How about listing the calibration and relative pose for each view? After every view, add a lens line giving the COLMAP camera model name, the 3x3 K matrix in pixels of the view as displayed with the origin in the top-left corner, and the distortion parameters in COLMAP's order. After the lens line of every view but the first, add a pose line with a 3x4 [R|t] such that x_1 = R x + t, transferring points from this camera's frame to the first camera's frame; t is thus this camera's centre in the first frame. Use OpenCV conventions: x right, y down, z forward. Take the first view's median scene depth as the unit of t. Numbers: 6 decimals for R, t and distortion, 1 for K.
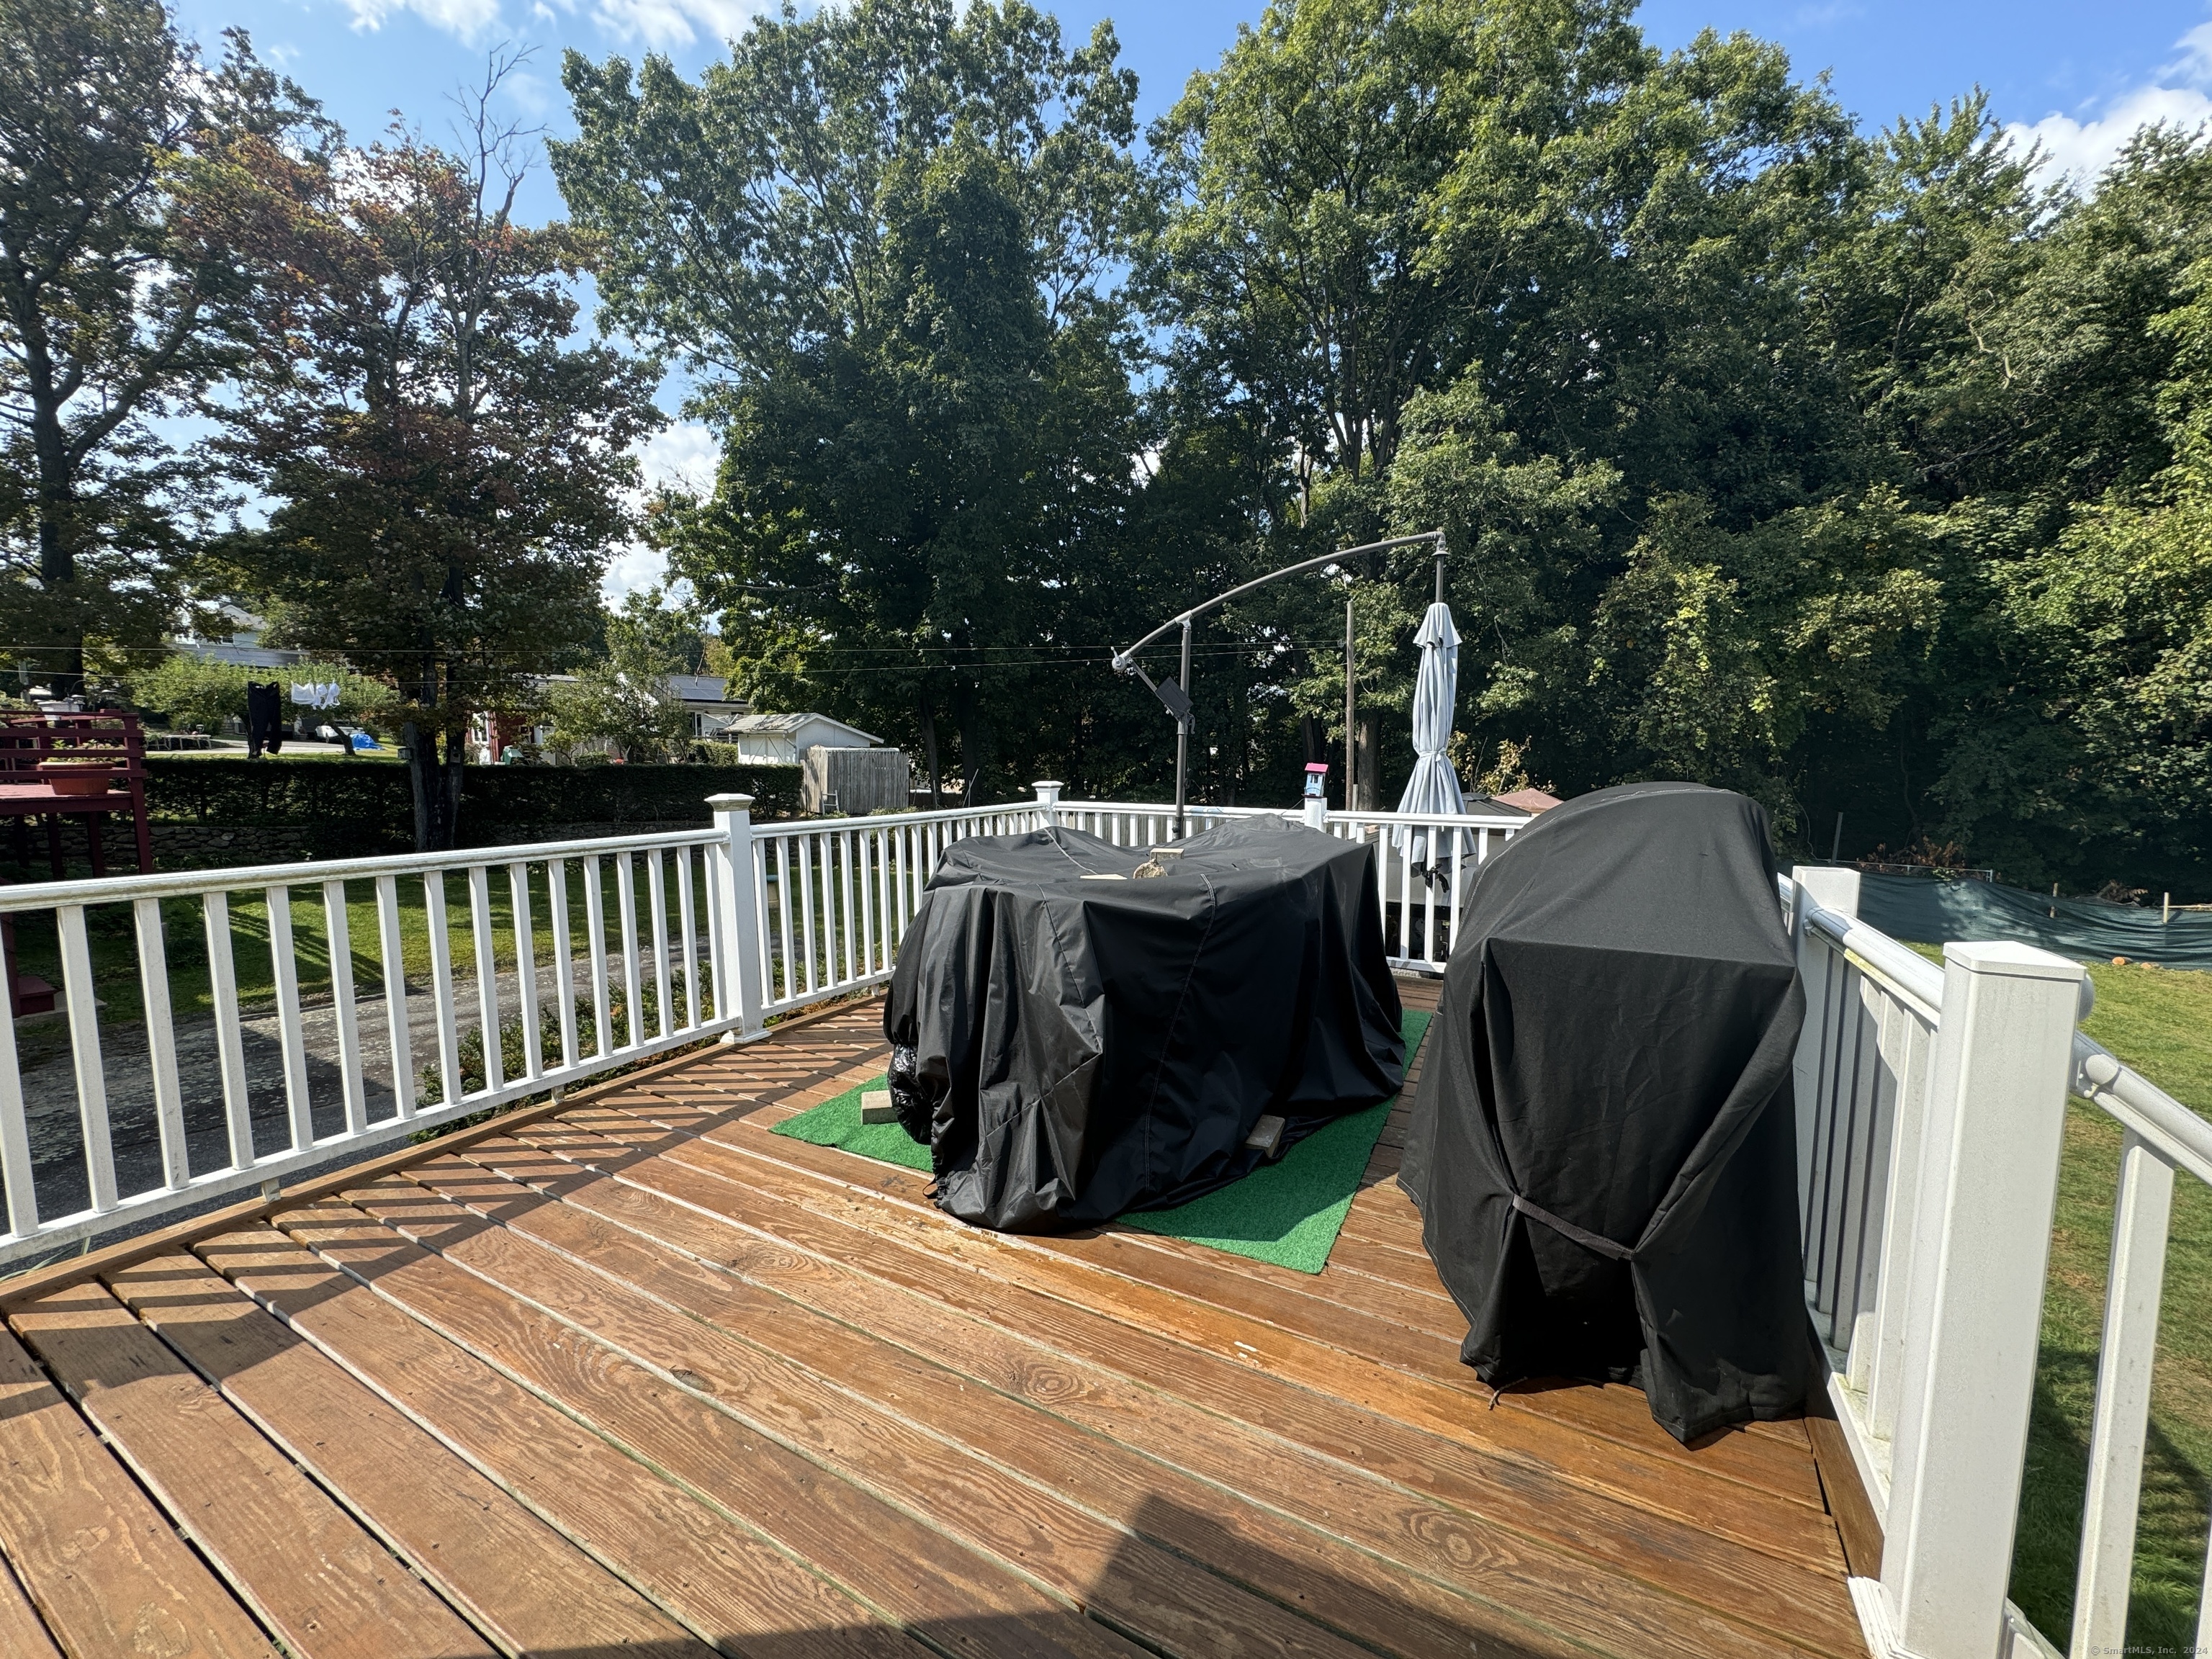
lens RADIAL K [[883.0, 0, 1097.9], [0, 883.0, 825.9], [0, 0, 1]] dist [-0.000291, 0.000153]
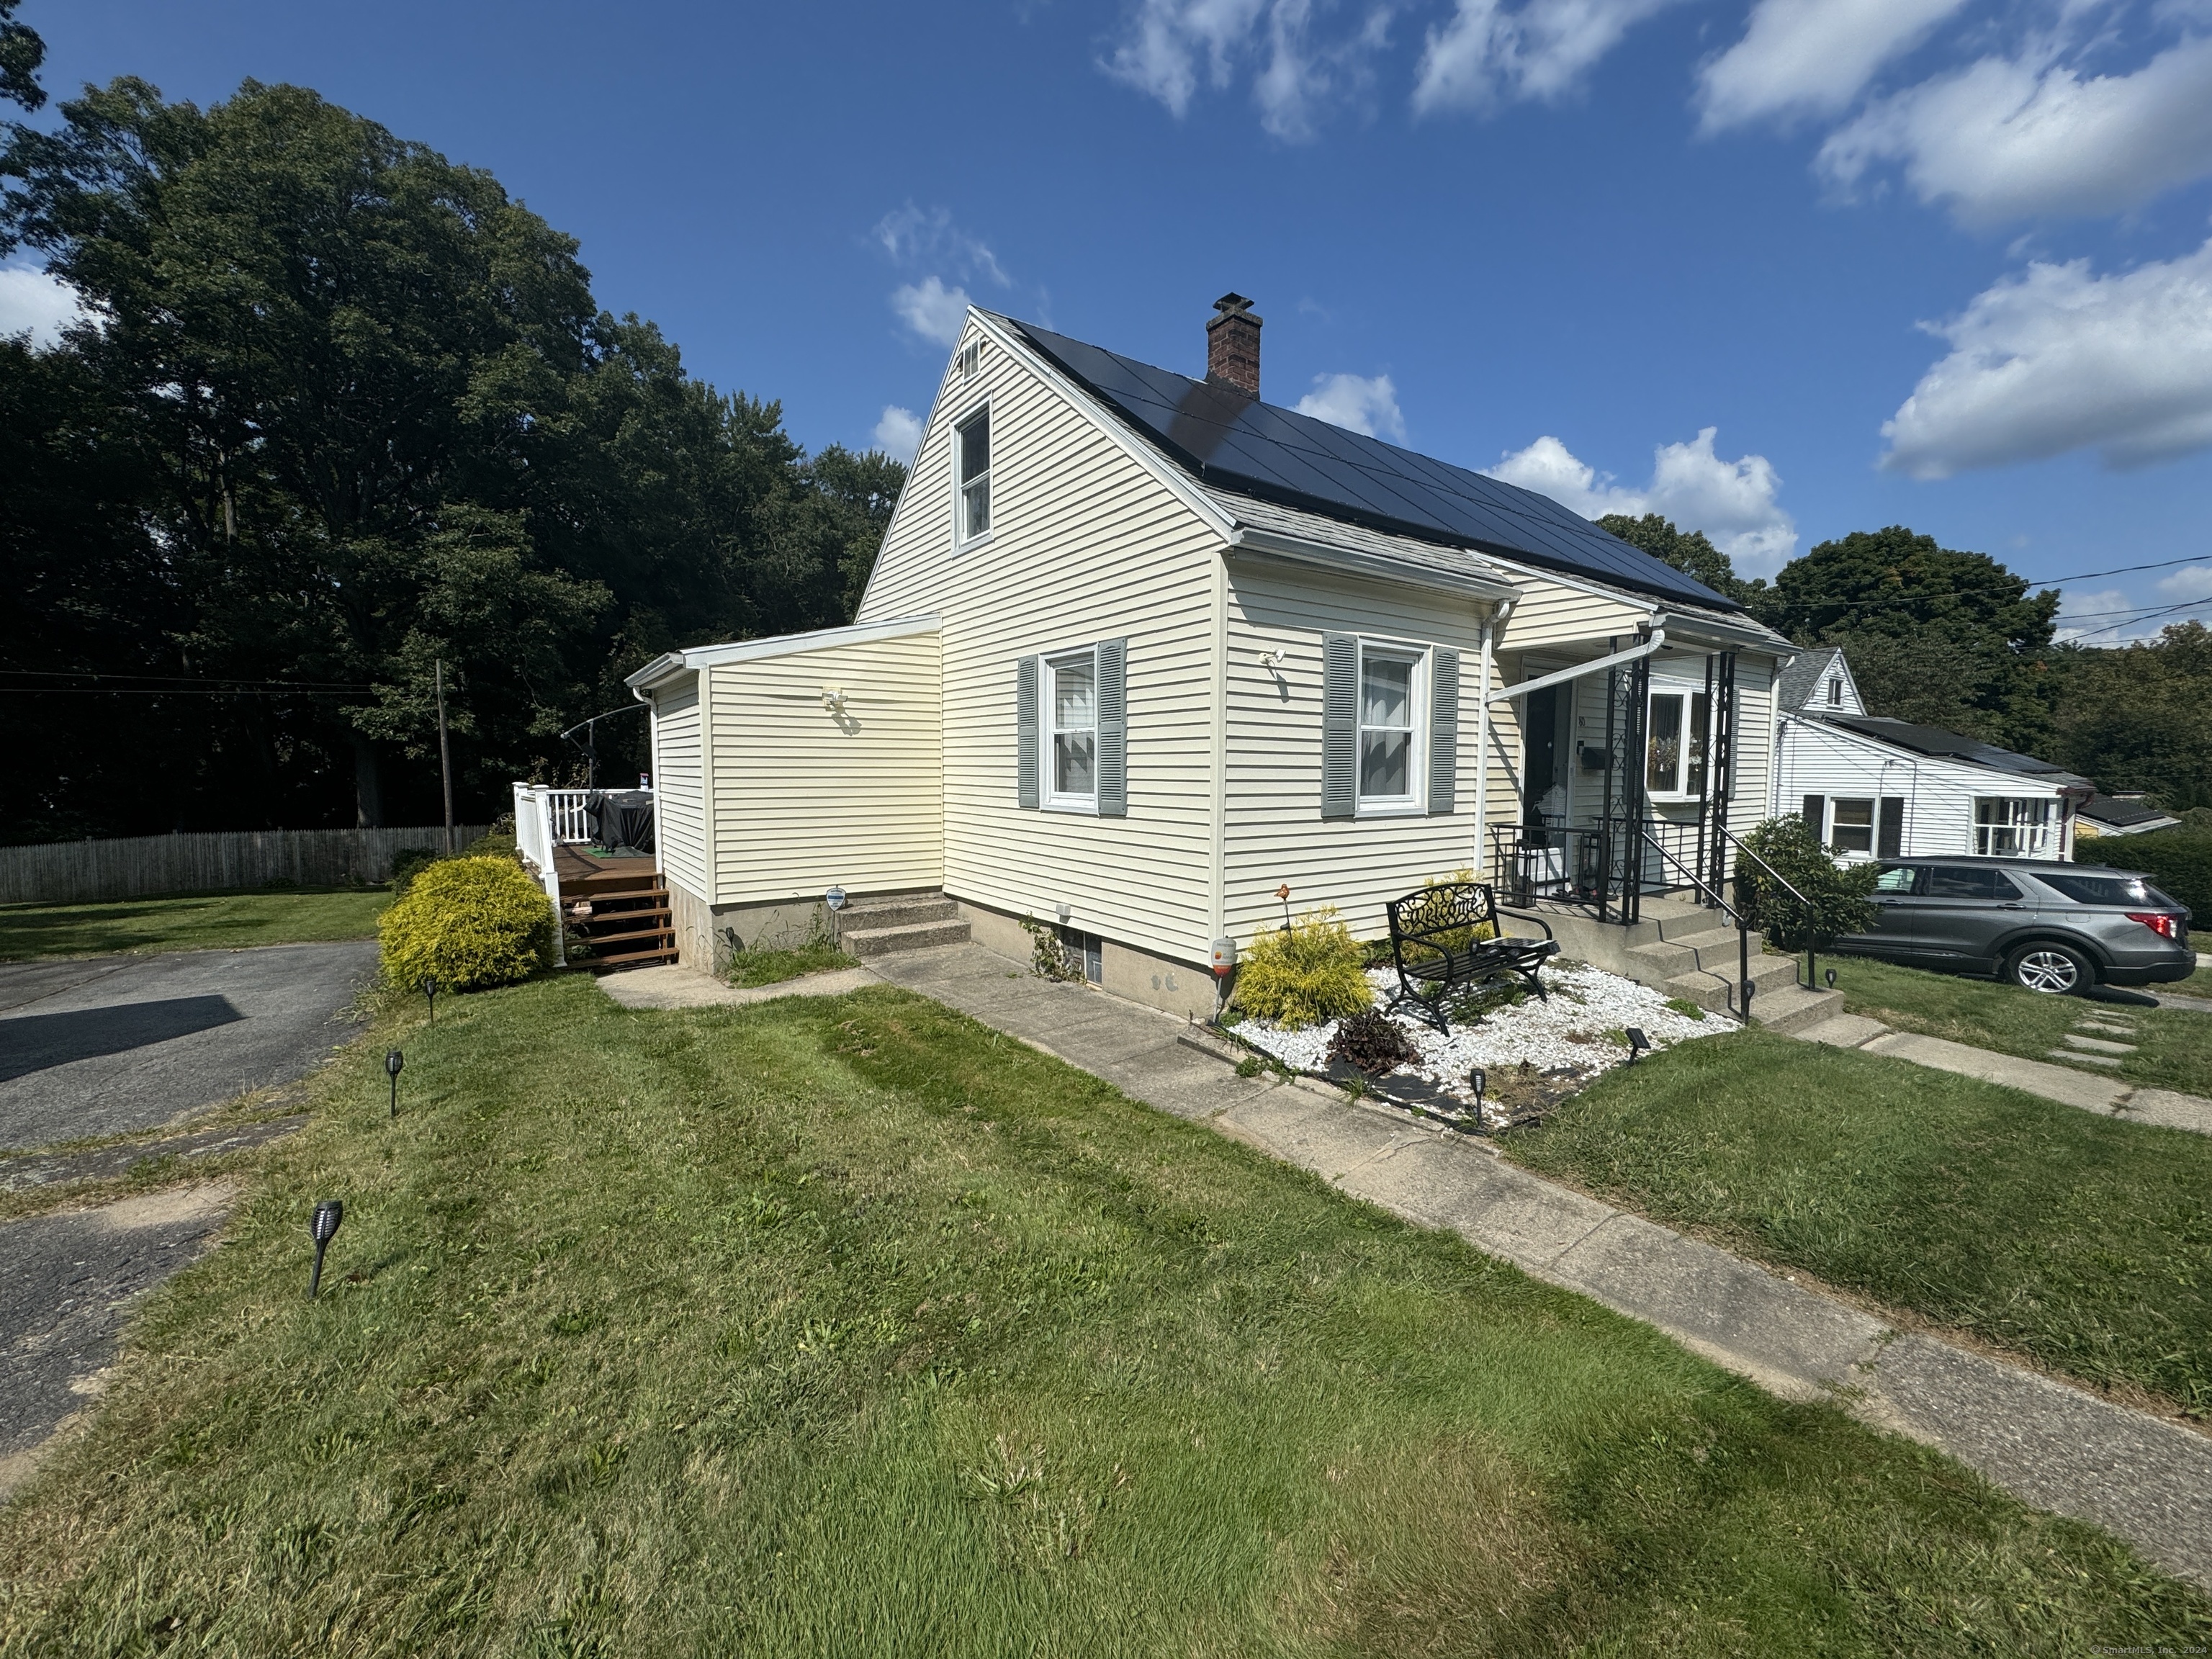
lens RADIAL K [[883.0, 0, 1101.8], [0, 883.0, 825.1], [0, 0, 1]] dist [-0.000291, 0.000153]
pose [[0.438213, -0.061511, 0.896764, -0.478431], [0.073613, 0.996761, 0.032398, 0.033563], [-0.895852, 0.051816, 0.441321, -0.477267]]
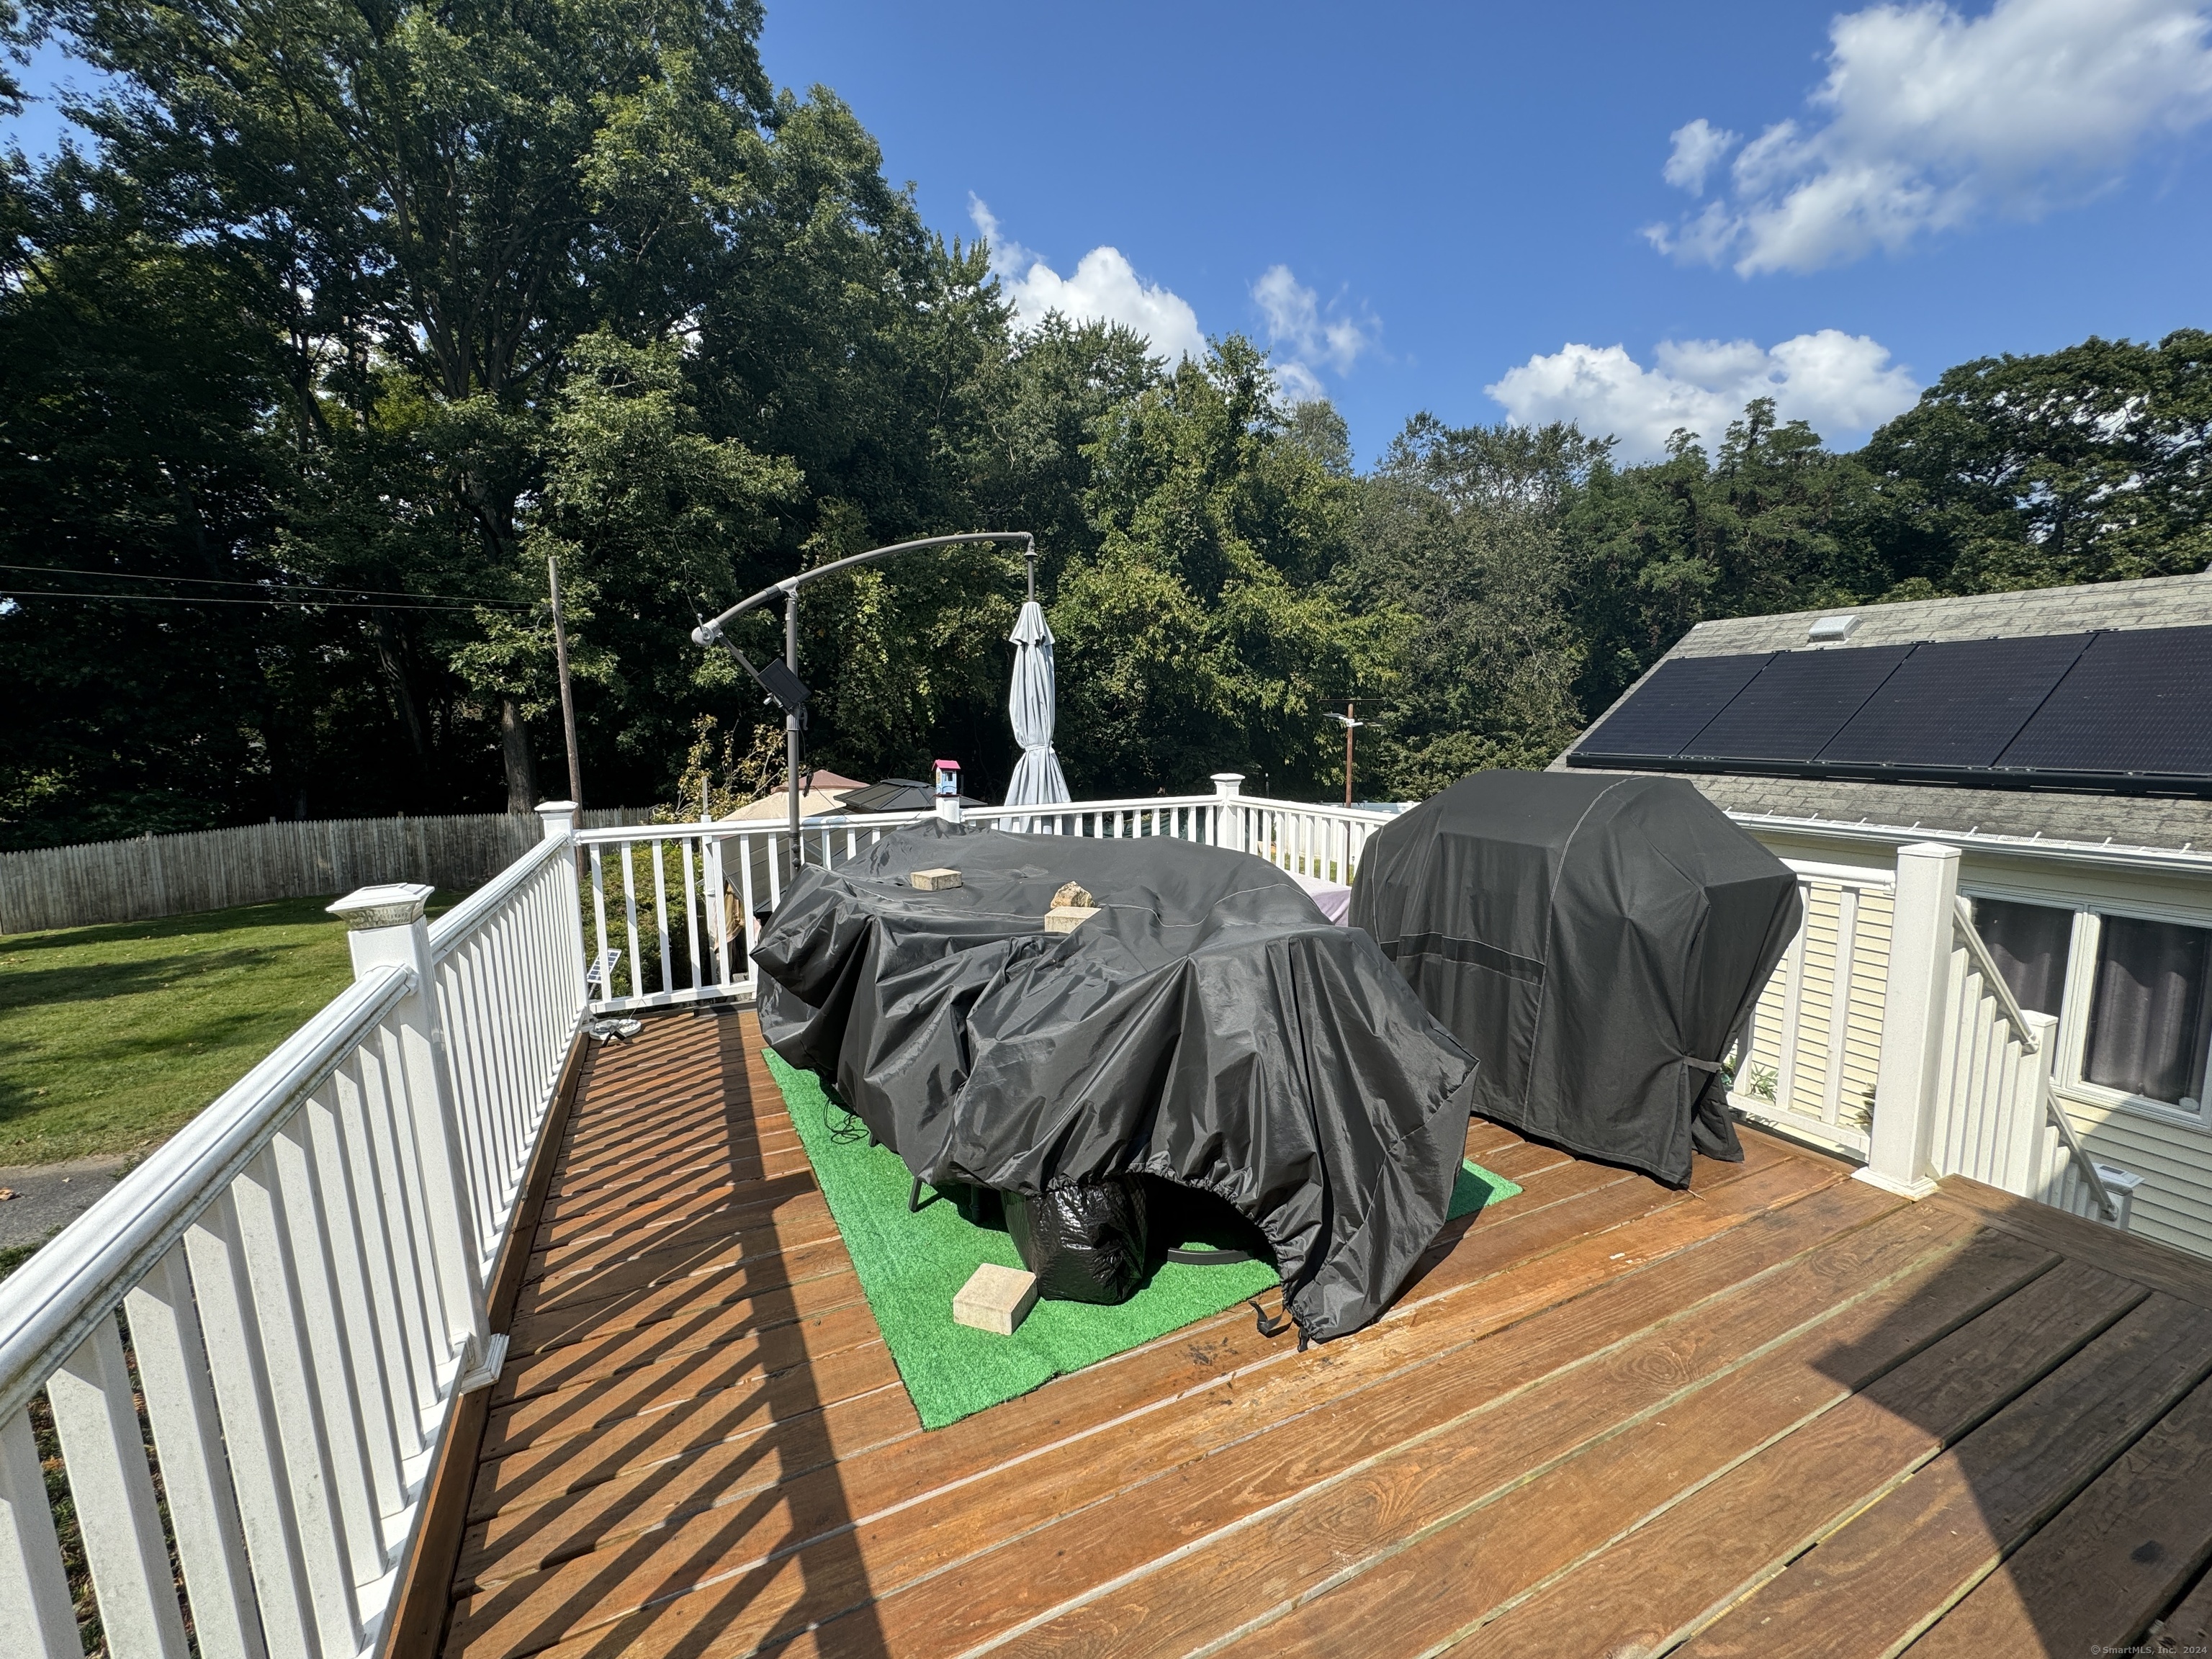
lens RADIAL K [[883.0, 0, 1079.1], [0, 883.0, 822.7], [0, 0, 1]] dist [-0.000291, 0.000153]
pose [[0.593858, -0.098496, 0.798518, -0.115537], [0.076329, 0.994899, 0.065953, -0.014874], [-0.800941, 0.021783, 0.598347, 0.087037]]
